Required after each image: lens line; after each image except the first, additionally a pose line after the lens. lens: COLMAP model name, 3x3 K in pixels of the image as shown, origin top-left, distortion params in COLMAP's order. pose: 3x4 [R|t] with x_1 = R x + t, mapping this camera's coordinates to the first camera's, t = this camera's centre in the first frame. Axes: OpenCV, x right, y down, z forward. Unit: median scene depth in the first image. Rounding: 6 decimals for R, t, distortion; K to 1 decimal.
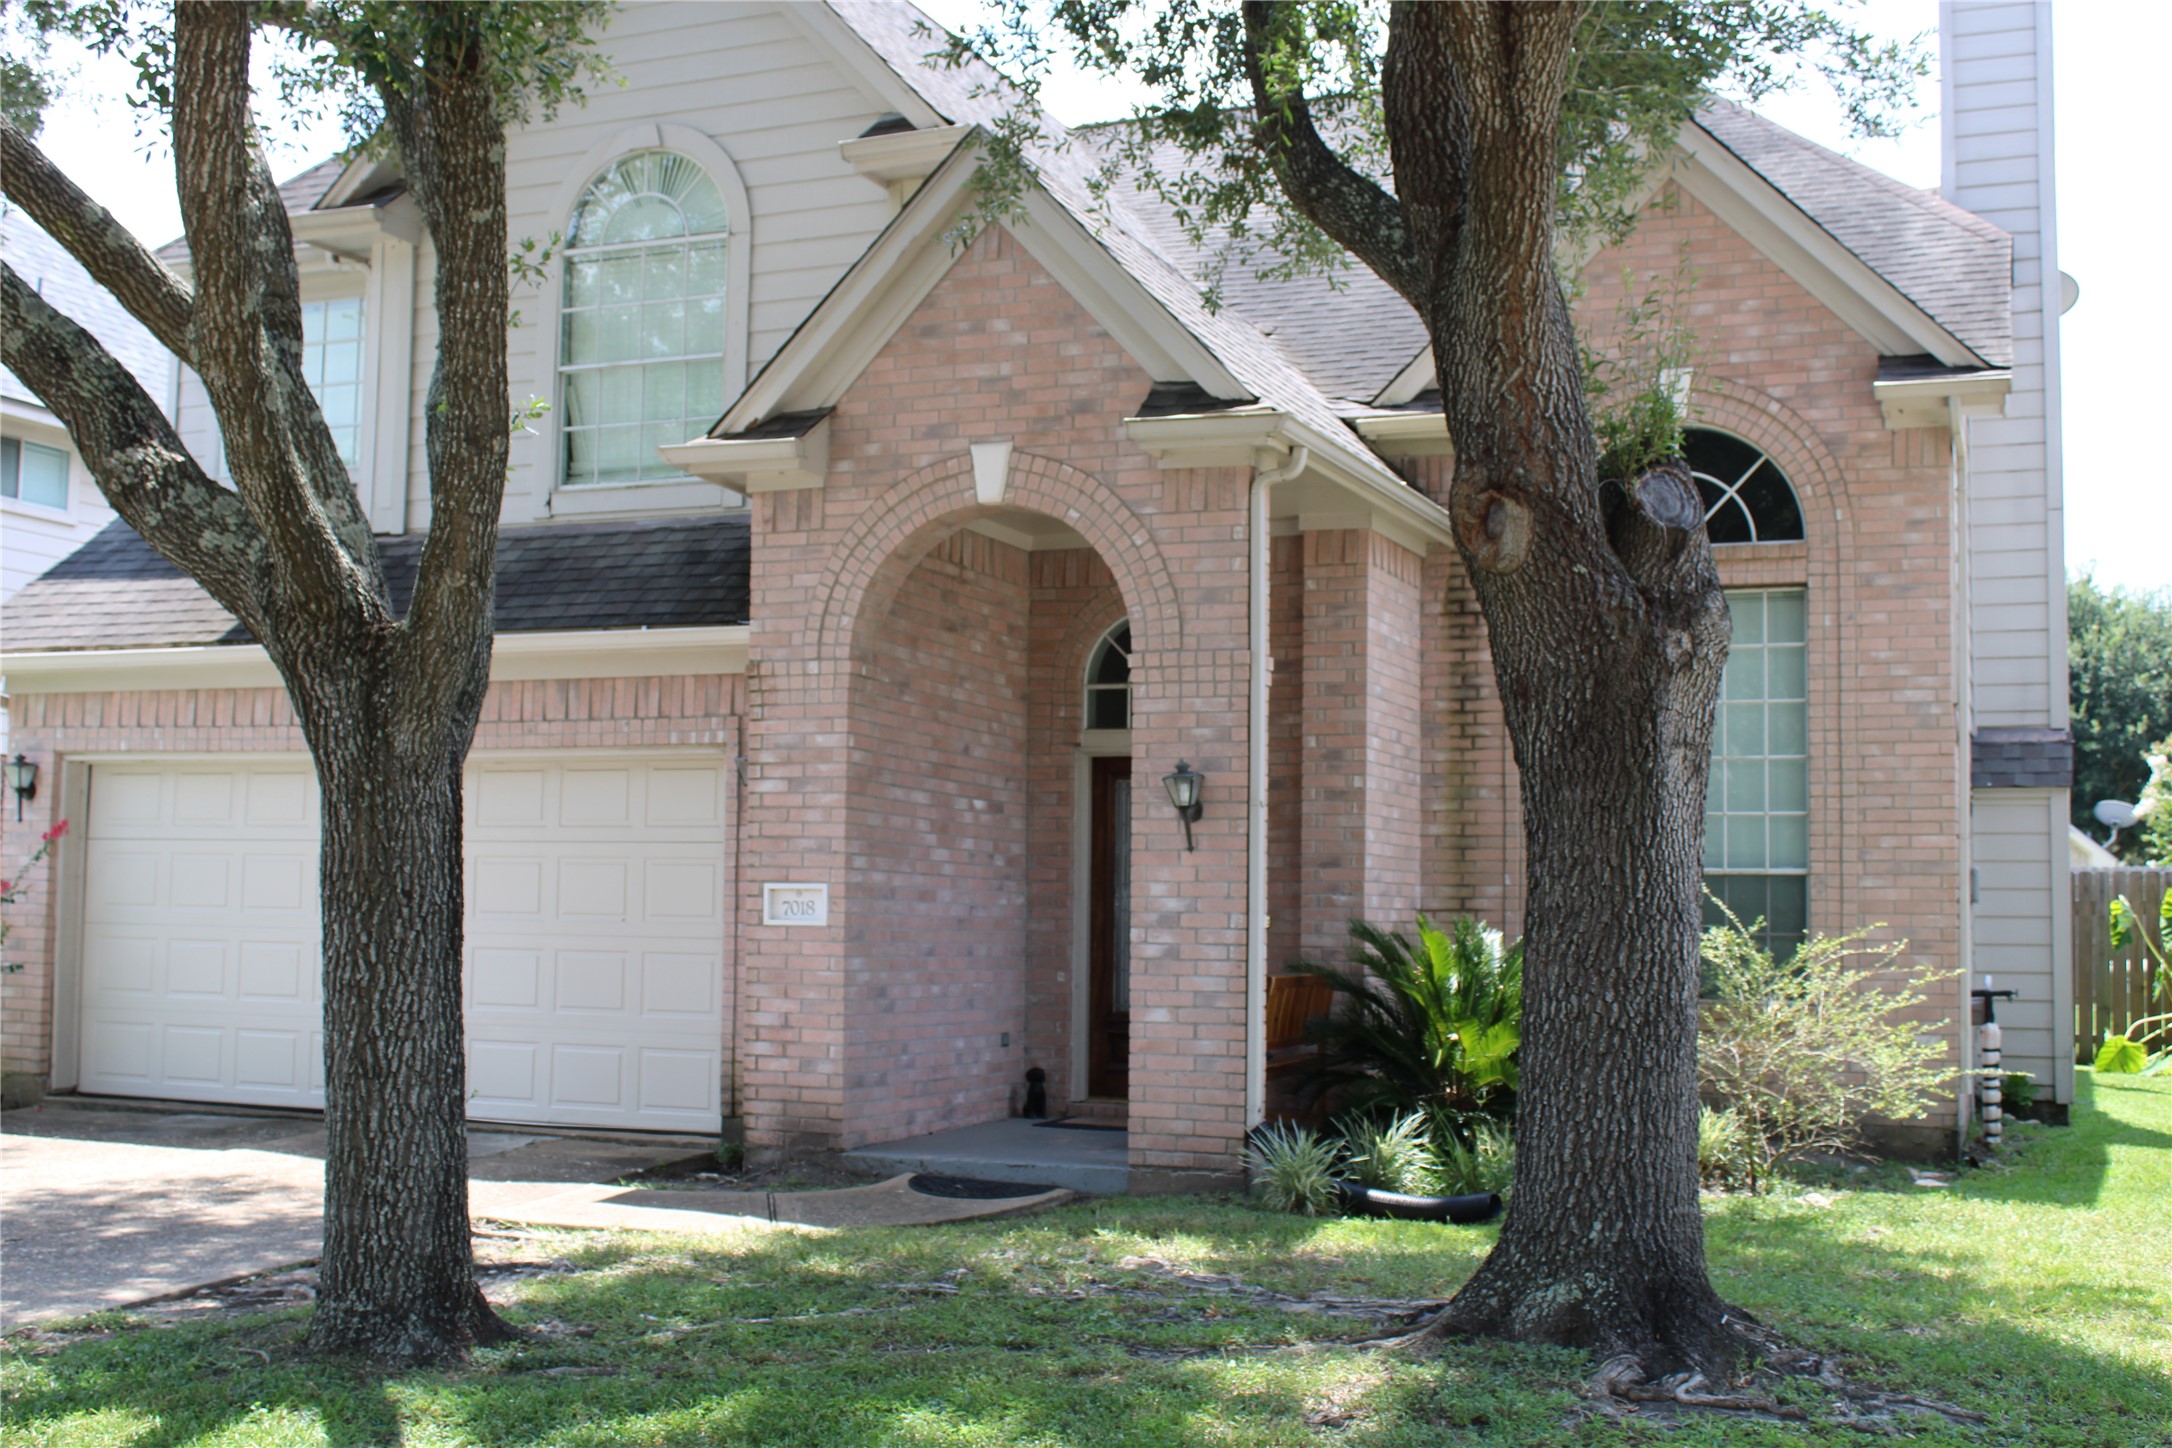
lens RADIAL K [[2468.5, 0, 1085.6], [0, 2468.5, 712.5], [0, 0, 1]] dist [-0.065212, 0.000000]
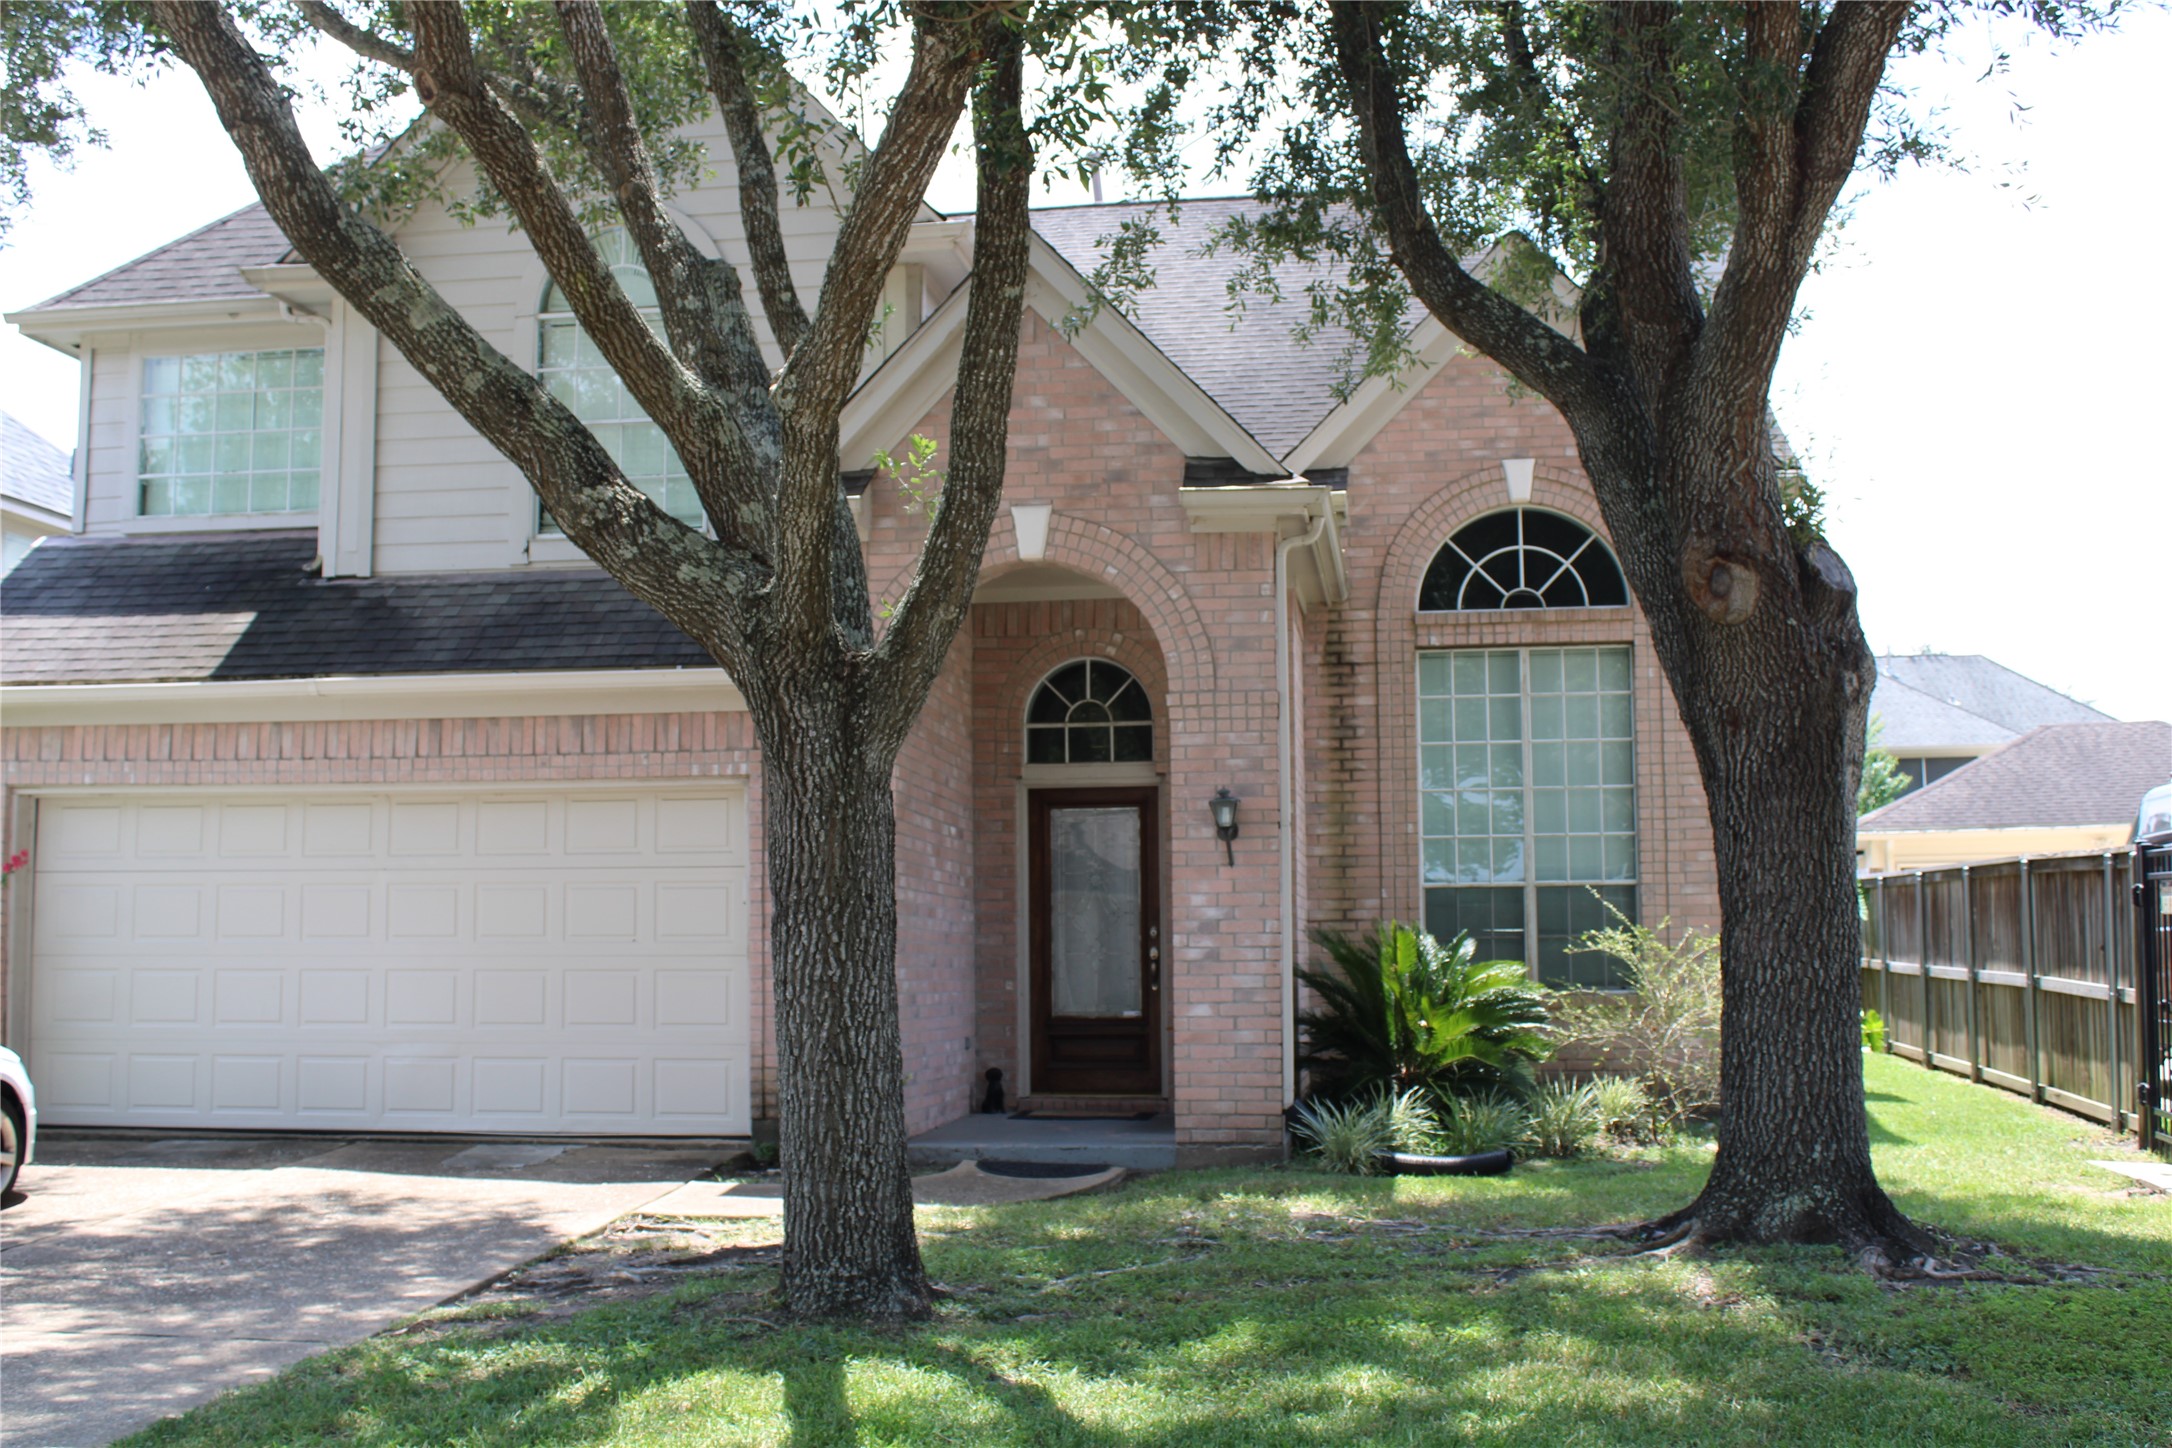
lens RADIAL K [[2301.3, 0, 1085.5], [0, 2301.3, 715.0], [0, 0, 1]] dist [-0.090680, 0.000000]
pose [[0.967103, 0.005833, 0.254317, -0.288591], [-0.000114, 0.999747, -0.022496, 0.009841], [-0.254384, 0.021727, 0.966859, -0.017073]]
